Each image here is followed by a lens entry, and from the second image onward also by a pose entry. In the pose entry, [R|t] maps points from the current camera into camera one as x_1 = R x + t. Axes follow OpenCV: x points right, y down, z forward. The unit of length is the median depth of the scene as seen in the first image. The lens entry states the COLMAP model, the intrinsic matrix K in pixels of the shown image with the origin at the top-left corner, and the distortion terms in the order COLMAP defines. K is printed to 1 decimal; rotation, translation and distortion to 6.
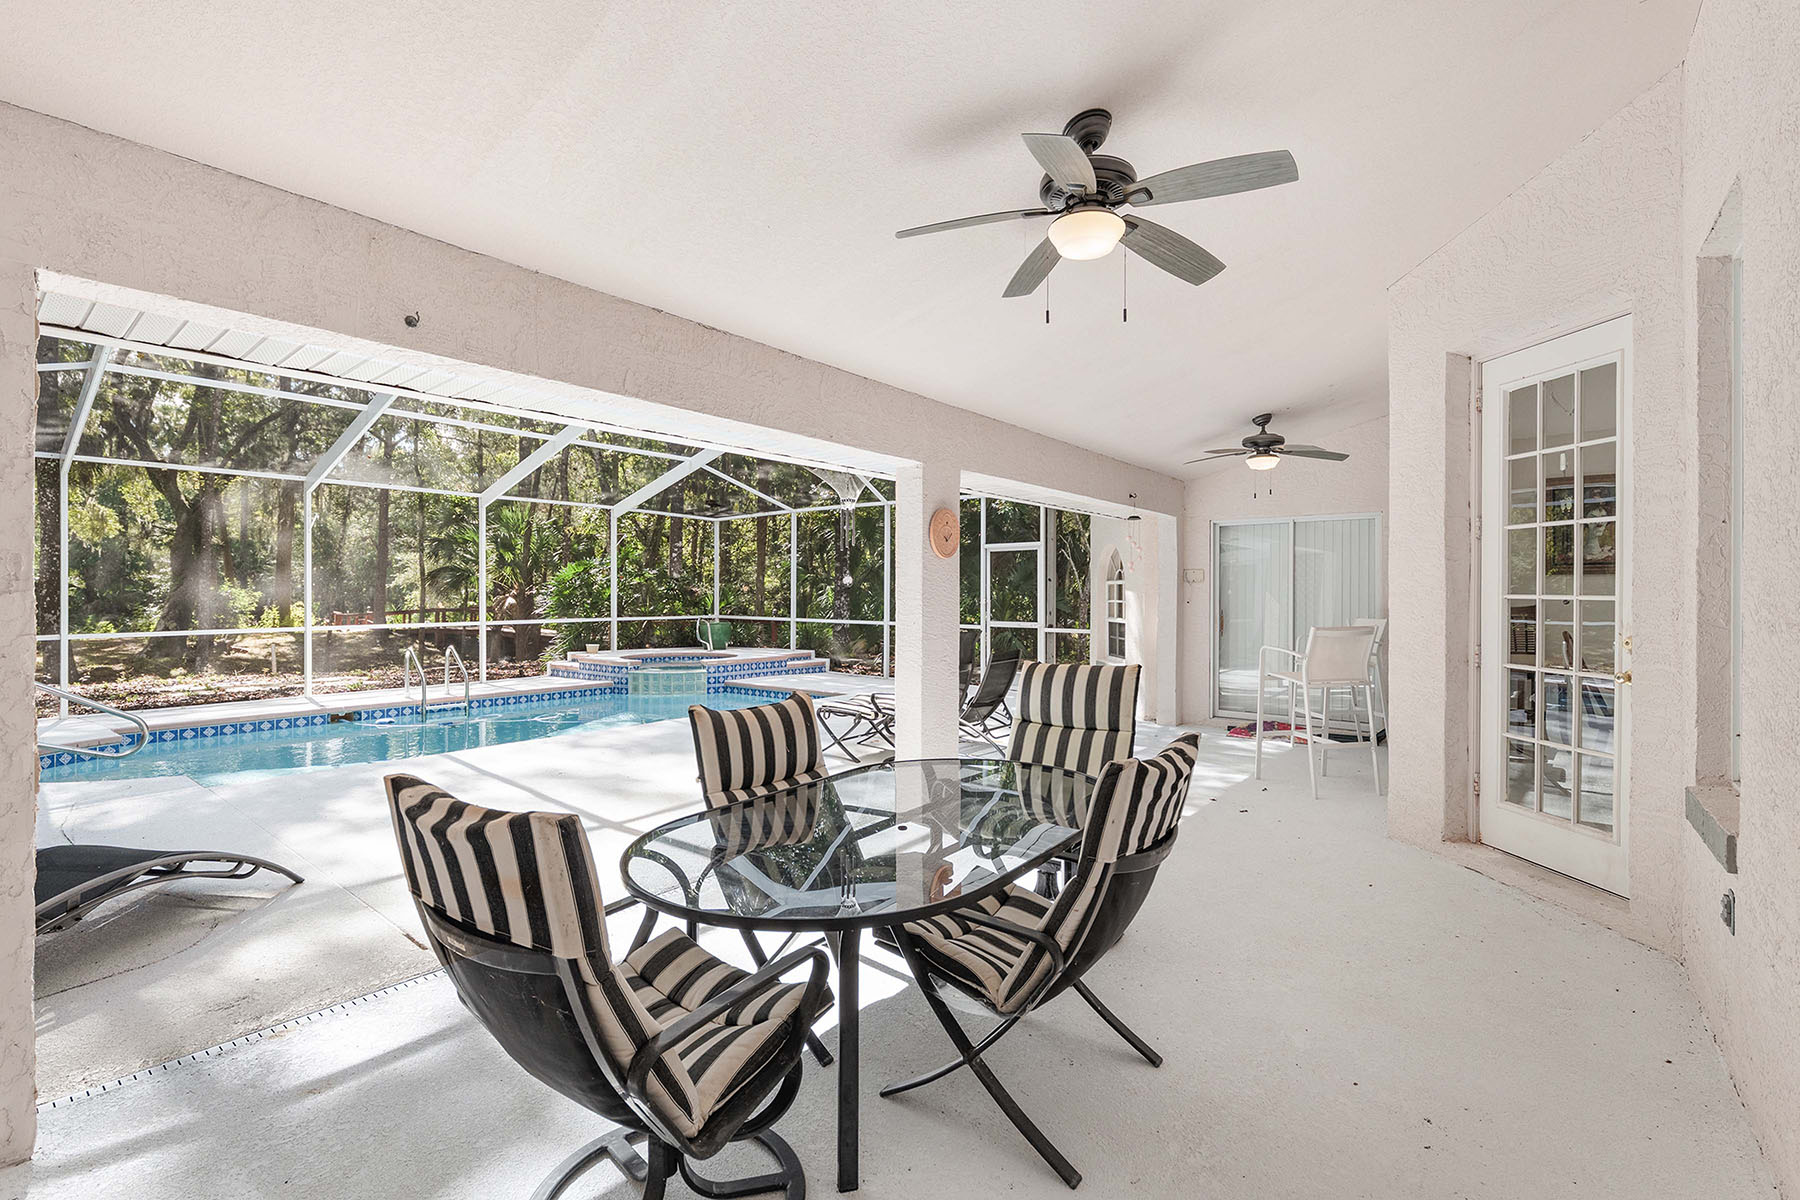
lens RADIAL K [[761.5, 0, 900.0], [0, 761.5, 600.0], [0, 0, 1]] dist [-0.002492, -0.000241]
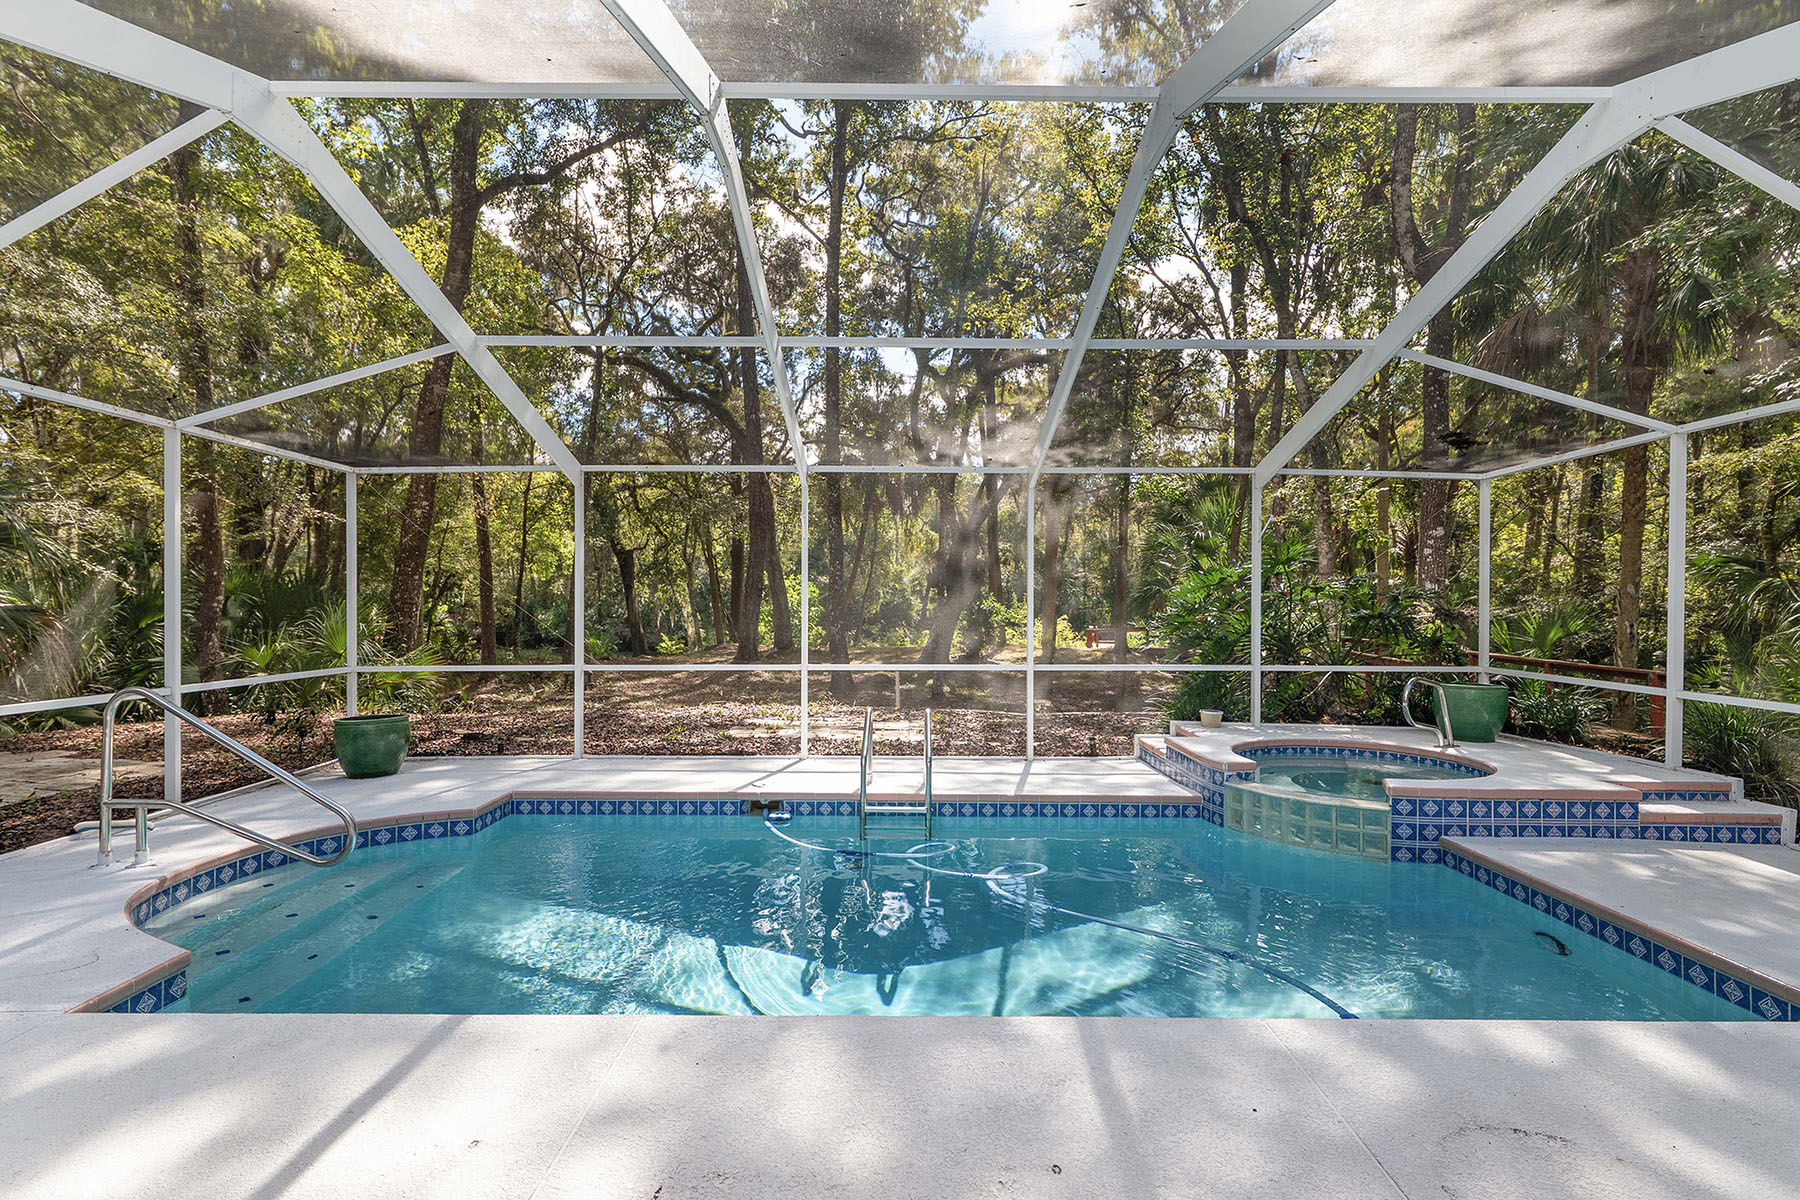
lens RADIAL K [[858.5, 0, 900.0], [0, 858.5, 600.0], [0, 0, 1]] dist [-0.003440, -0.000234]
pose [[0.601495, 0.005511, -0.798857, -0.022742], [-0.013807, 0.999899, -0.003498, -0.021587], [0.798757, 0.013134, 0.601510, 0.418449]]
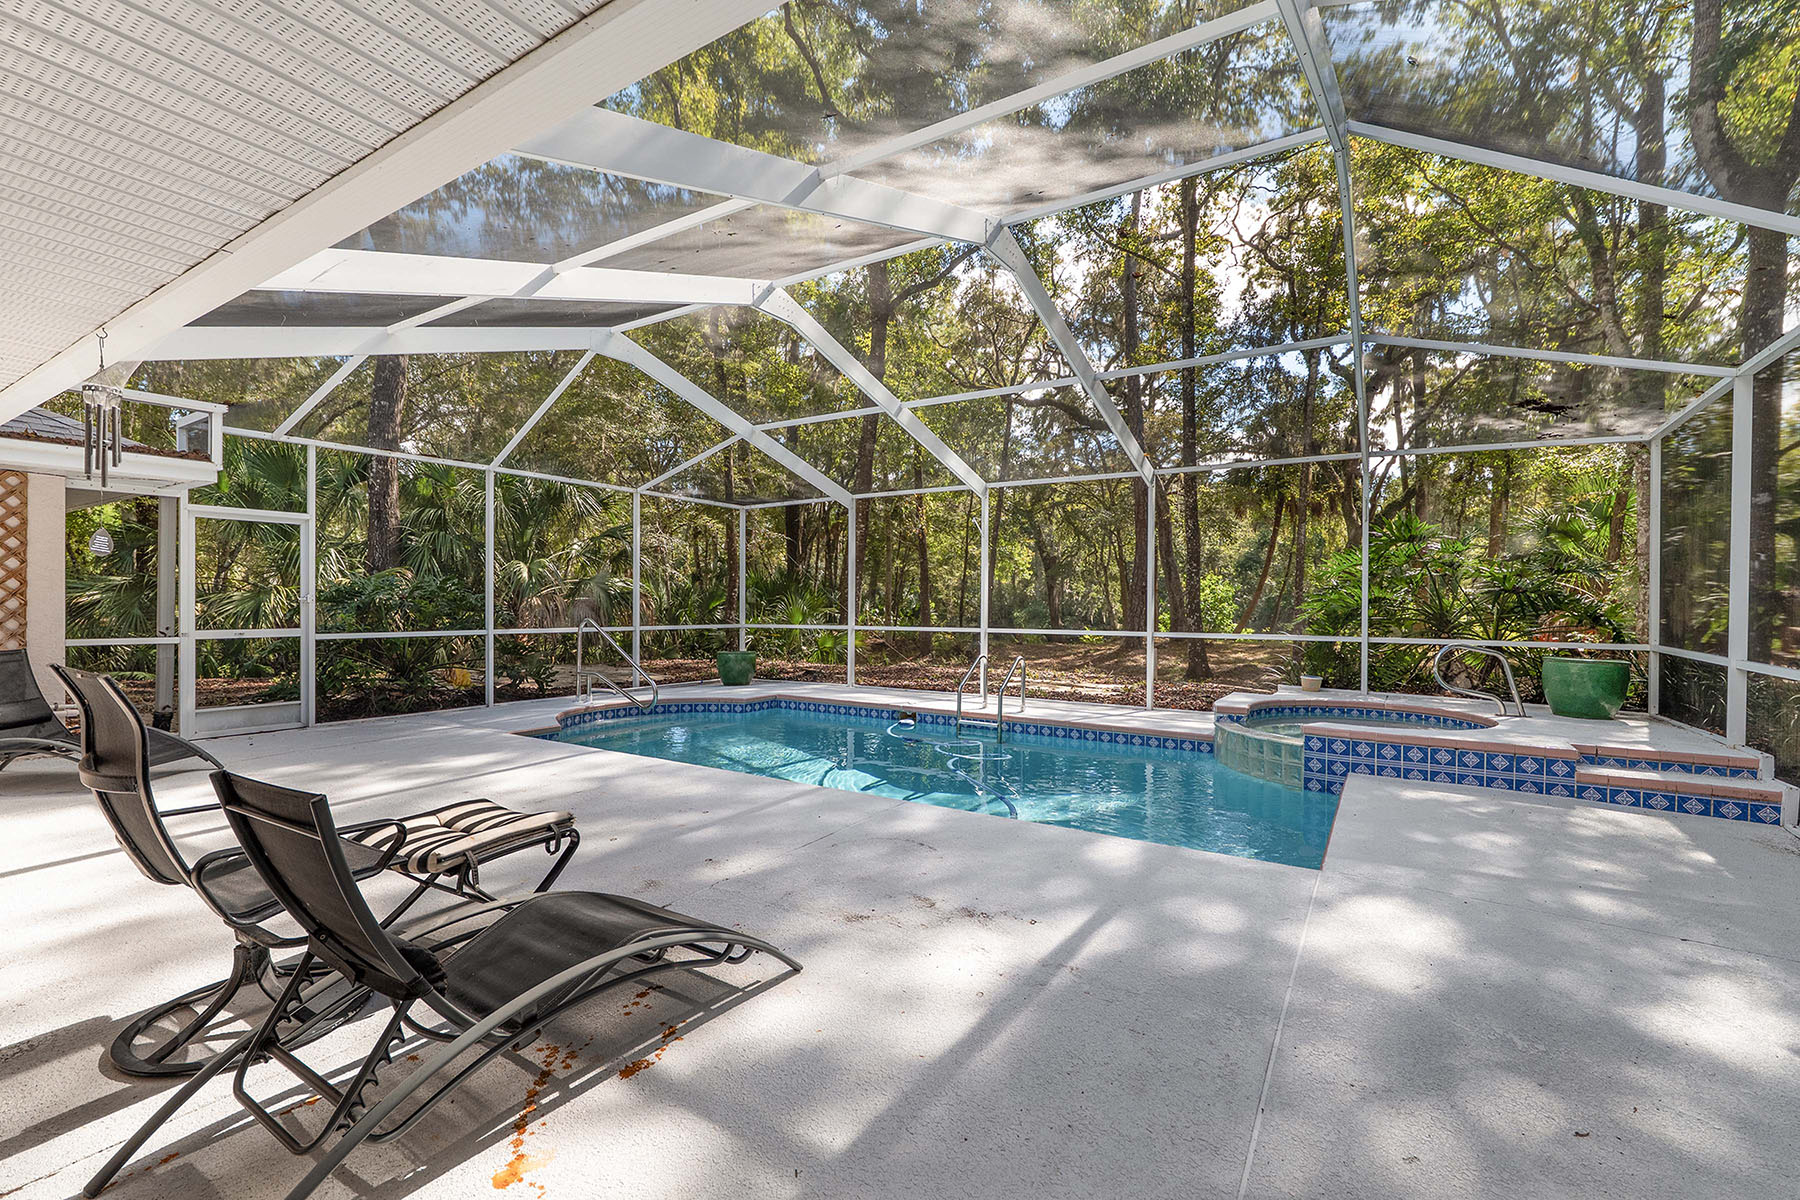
lens RADIAL K [[761.5, 0, 900.0], [0, 761.5, 600.0], [0, 0, 1]] dist [-0.002492, -0.000241]
pose [[0.086682, 0.002048, -0.996234, 0.216908], [-0.014432, 0.999896, 0.000800, -0.002017], [0.996131, 0.014308, 0.086703, 0.611695]]
